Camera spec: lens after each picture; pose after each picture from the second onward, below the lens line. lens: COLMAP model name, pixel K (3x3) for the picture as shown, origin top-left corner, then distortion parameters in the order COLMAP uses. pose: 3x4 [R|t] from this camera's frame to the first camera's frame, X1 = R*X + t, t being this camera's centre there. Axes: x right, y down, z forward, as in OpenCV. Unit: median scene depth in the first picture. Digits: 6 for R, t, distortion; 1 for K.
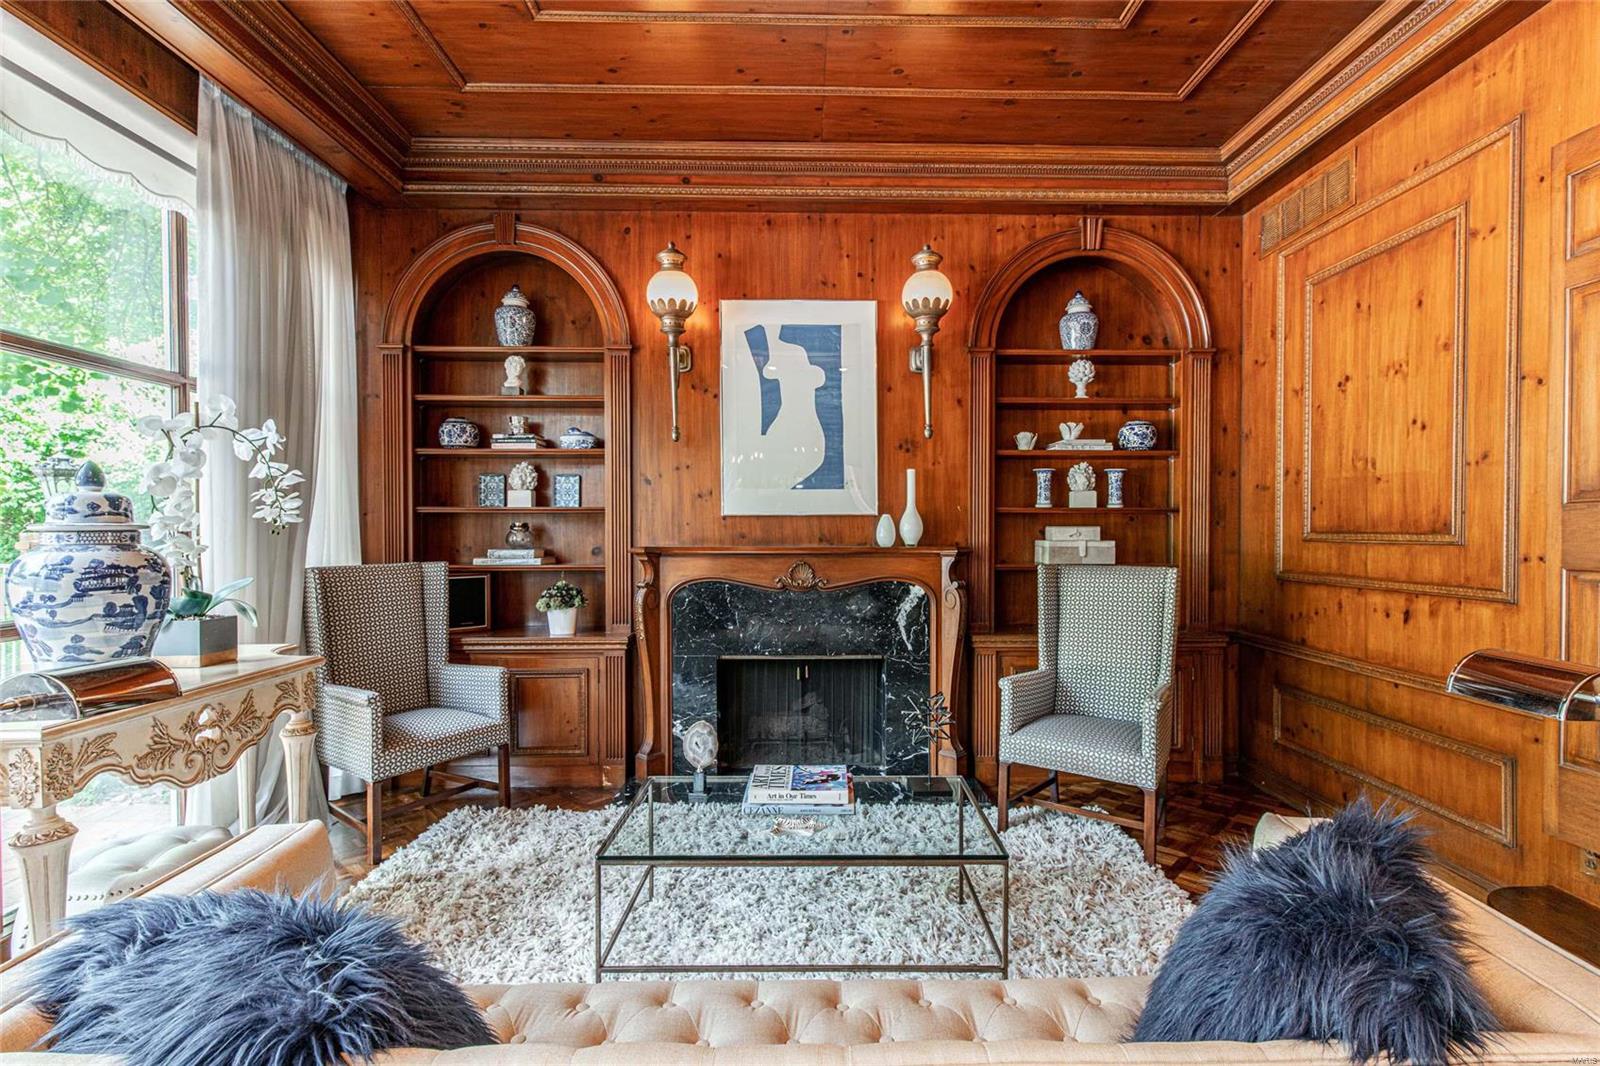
lens RADIAL K [[744.8, 0, 814.0], [0, 744.8, 540.9], [0, 0, 1]] dist [0.003394, -0.000293]
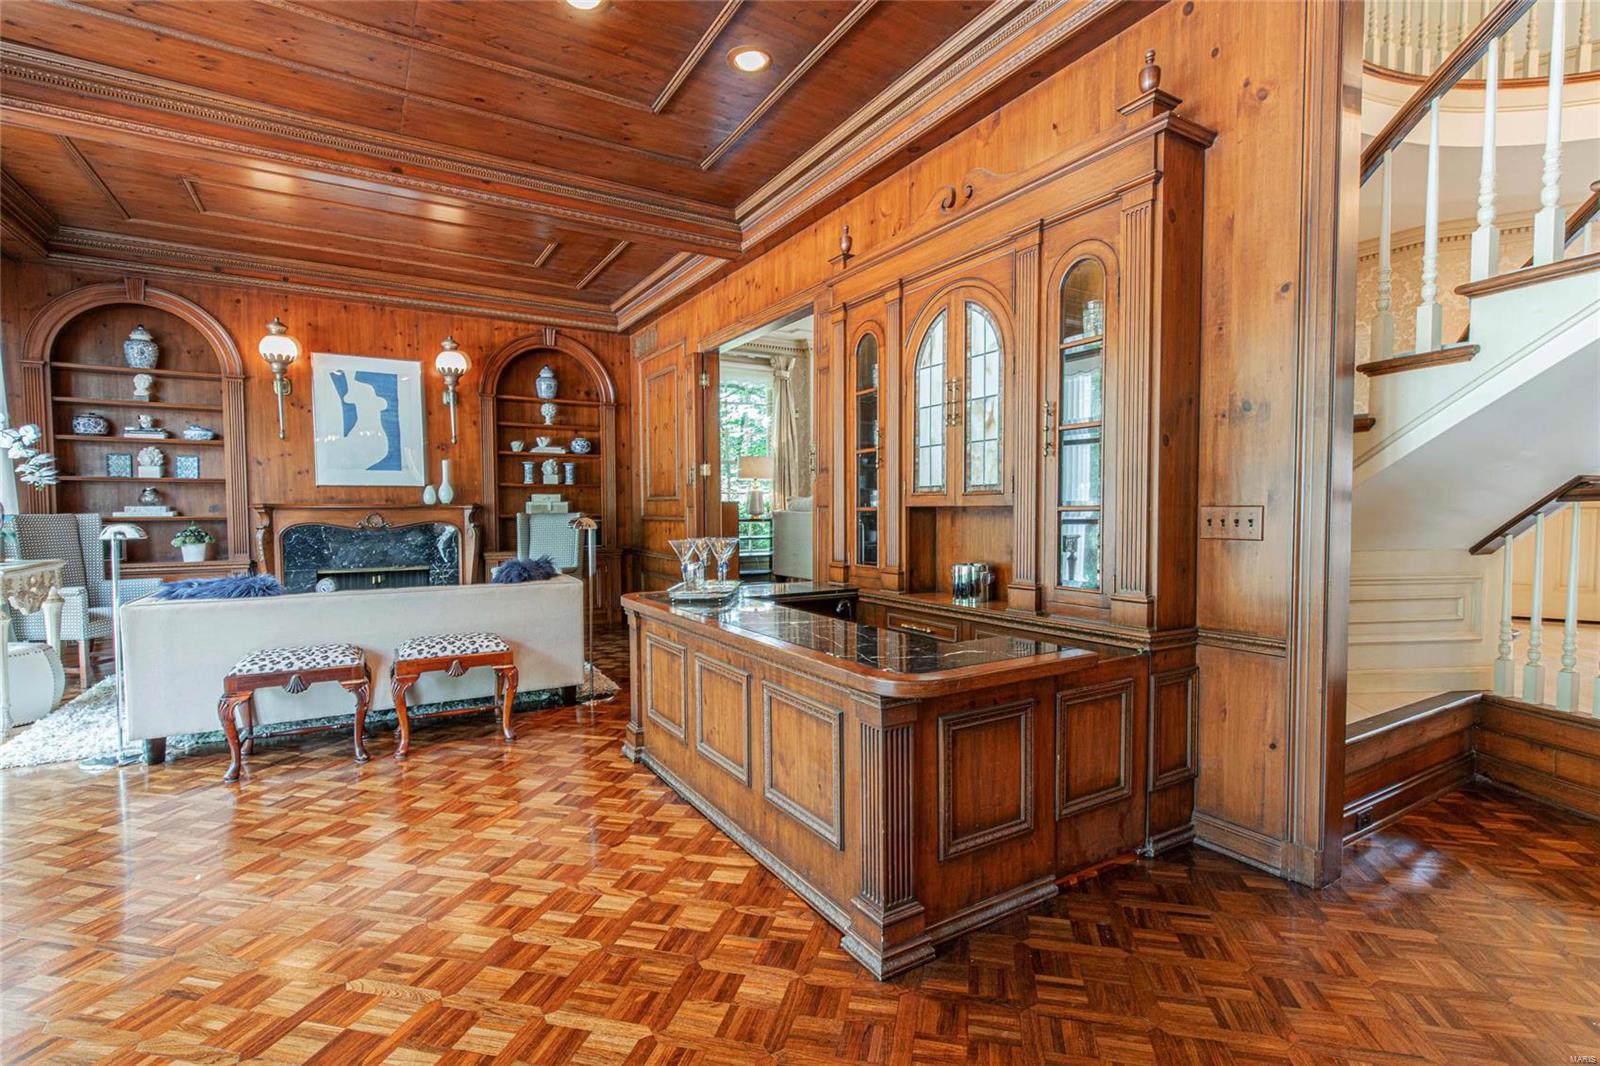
lens RADIAL K [[744.8, 0, 814.0], [0, 744.8, 540.9], [0, 0, 1]] dist [0.003394, -0.000293]
pose [[0.862824, -0.023617, 0.504953, -0.011690], [0.010154, 0.999516, 0.029397, 0.050807], [-0.505403, -0.020237, 0.862646, -0.961152]]
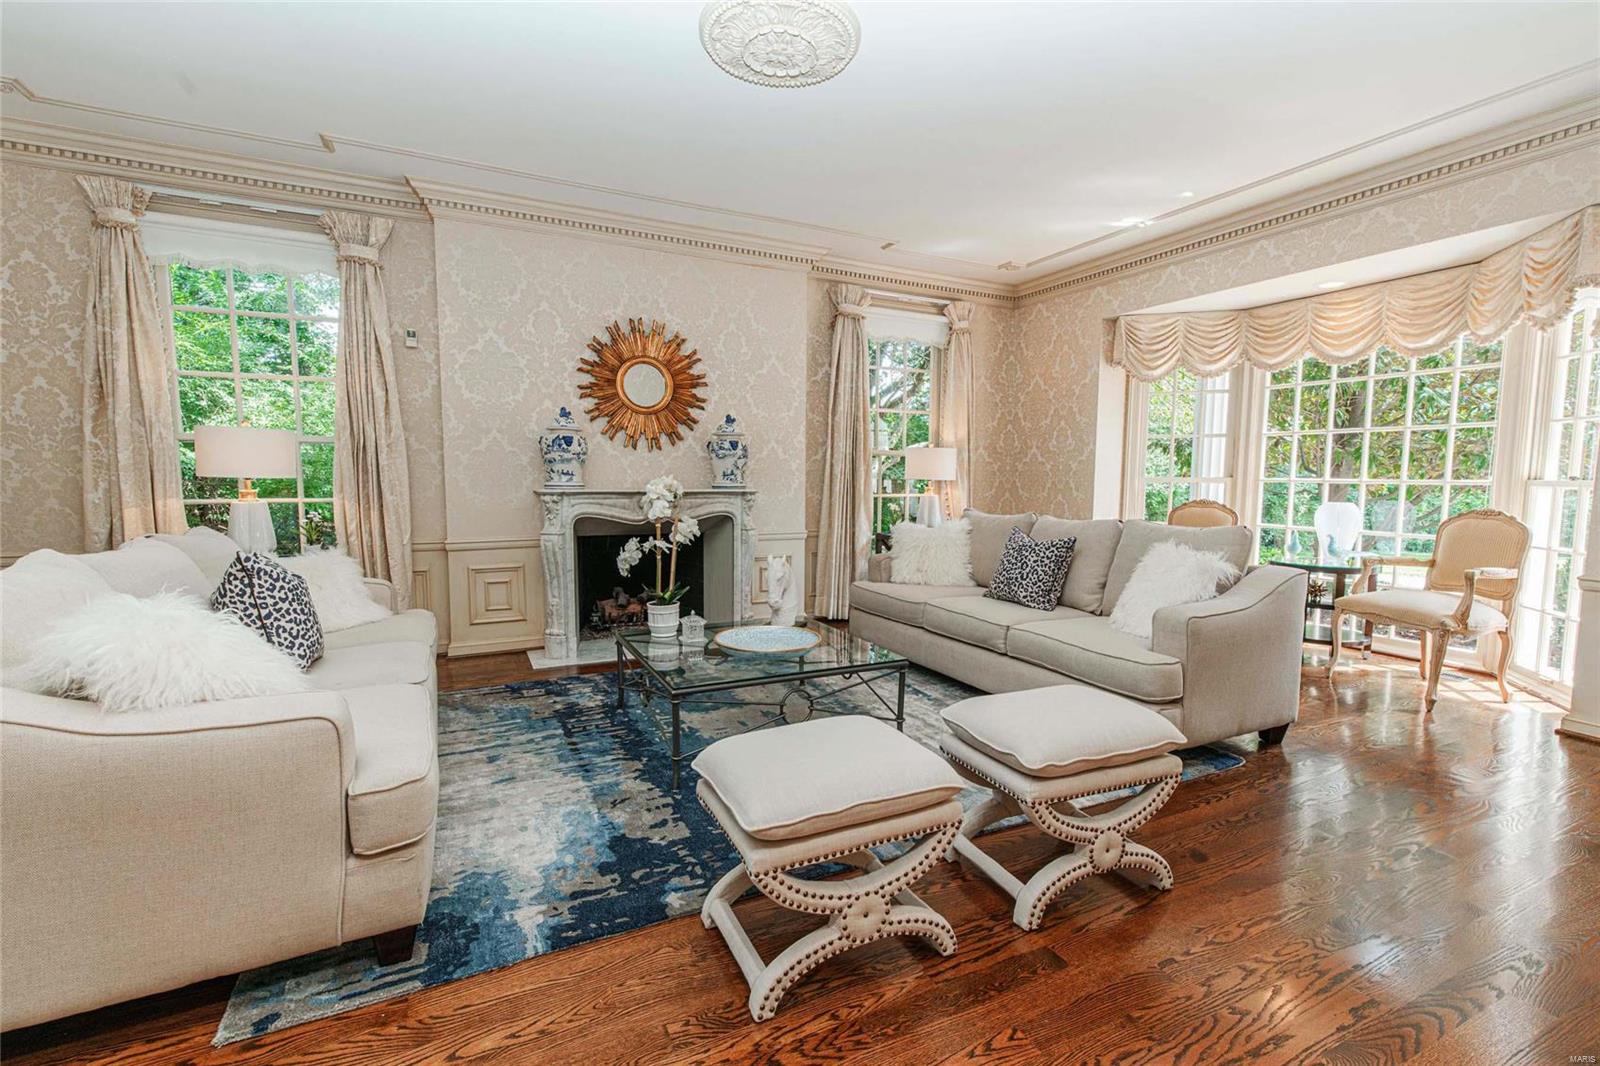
lens RADIAL K [[721.0, 0, 810.7], [0, 721.0, 536.9], [0, 0, 1]] dist [0.030078, -0.000017]
pose [[0.906793, -0.029430, 0.420548, 1.218687], [-0.002475, 0.997172, 0.075118, -0.062013], [-0.421569, -0.069157, 0.904155, -0.200044]]
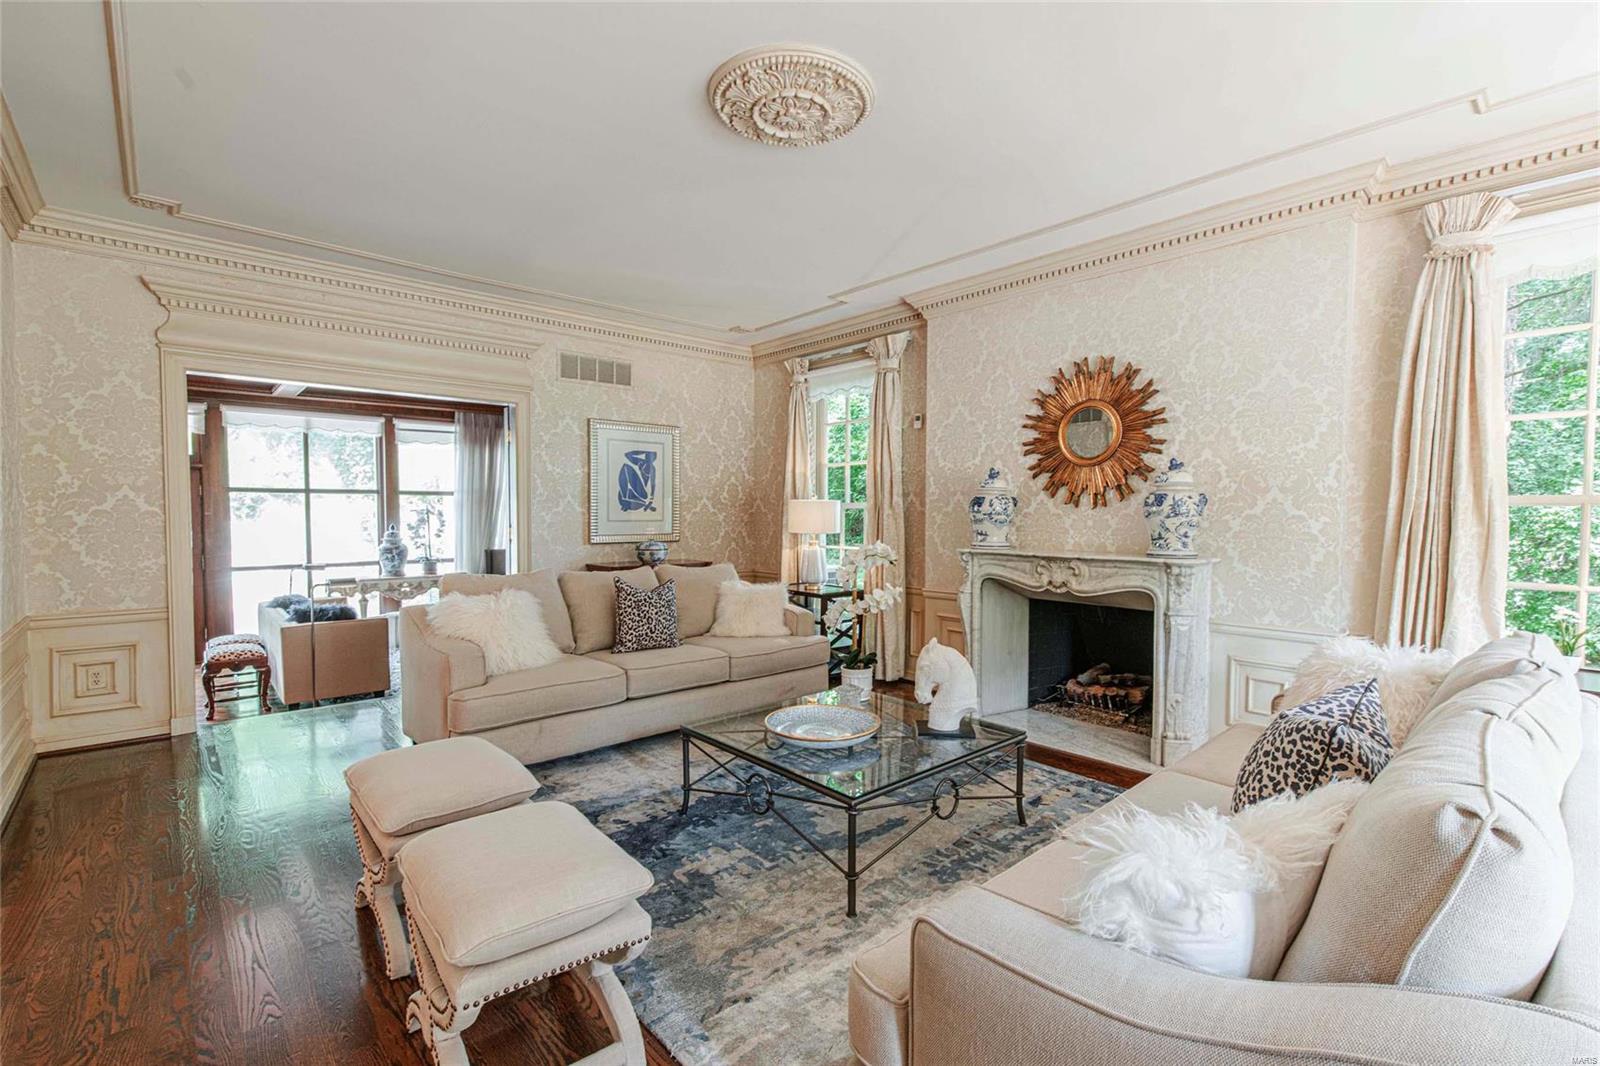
lens RADIAL K [[719.1, 0, 809.8], [0, 719.1, 538.8], [0, 0, 1]] dist [0.006963, -0.000452]
pose [[0.647770, 0.032945, -0.761123, 2.058268], [-0.015398, 0.999427, 0.030155, -0.097345], [0.761680, -0.007813, 0.647906, 0.056365]]
